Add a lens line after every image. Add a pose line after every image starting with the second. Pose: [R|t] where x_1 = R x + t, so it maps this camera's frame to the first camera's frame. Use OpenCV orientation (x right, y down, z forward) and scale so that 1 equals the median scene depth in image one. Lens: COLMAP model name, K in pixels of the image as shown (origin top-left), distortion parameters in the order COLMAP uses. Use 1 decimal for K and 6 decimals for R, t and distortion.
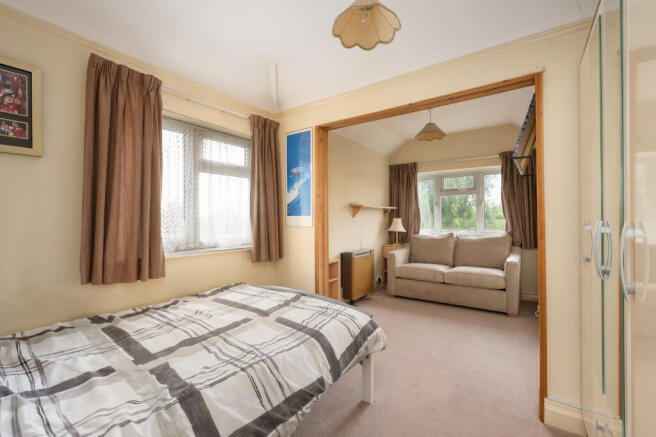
lens RADIAL K [[293.0, 0, 324.3], [0, 293.0, 219.8], [0, 0, 1]] dist [-0.004515, -0.000328]
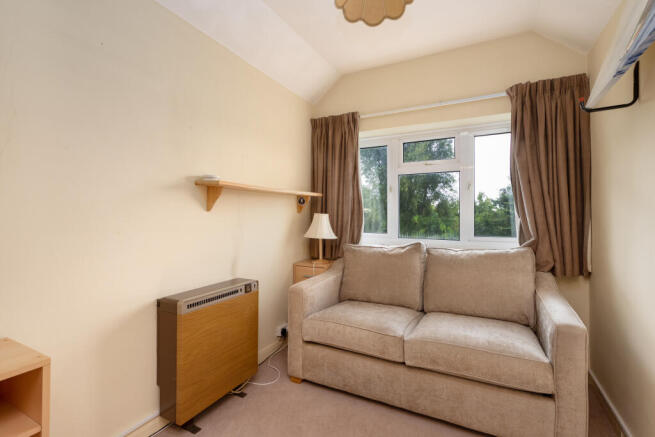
lens RADIAL K [[292.6, 0, 330.7], [0, 292.6, 213.8], [0, 0, 1]] dist [-0.004515, -0.000328]
pose [[0.989358, 0.007878, 0.145292, 0.200645], [-0.006988, 0.999954, -0.006636, -0.001889], [-0.145337, 0.005550, 0.989367, 0.496786]]
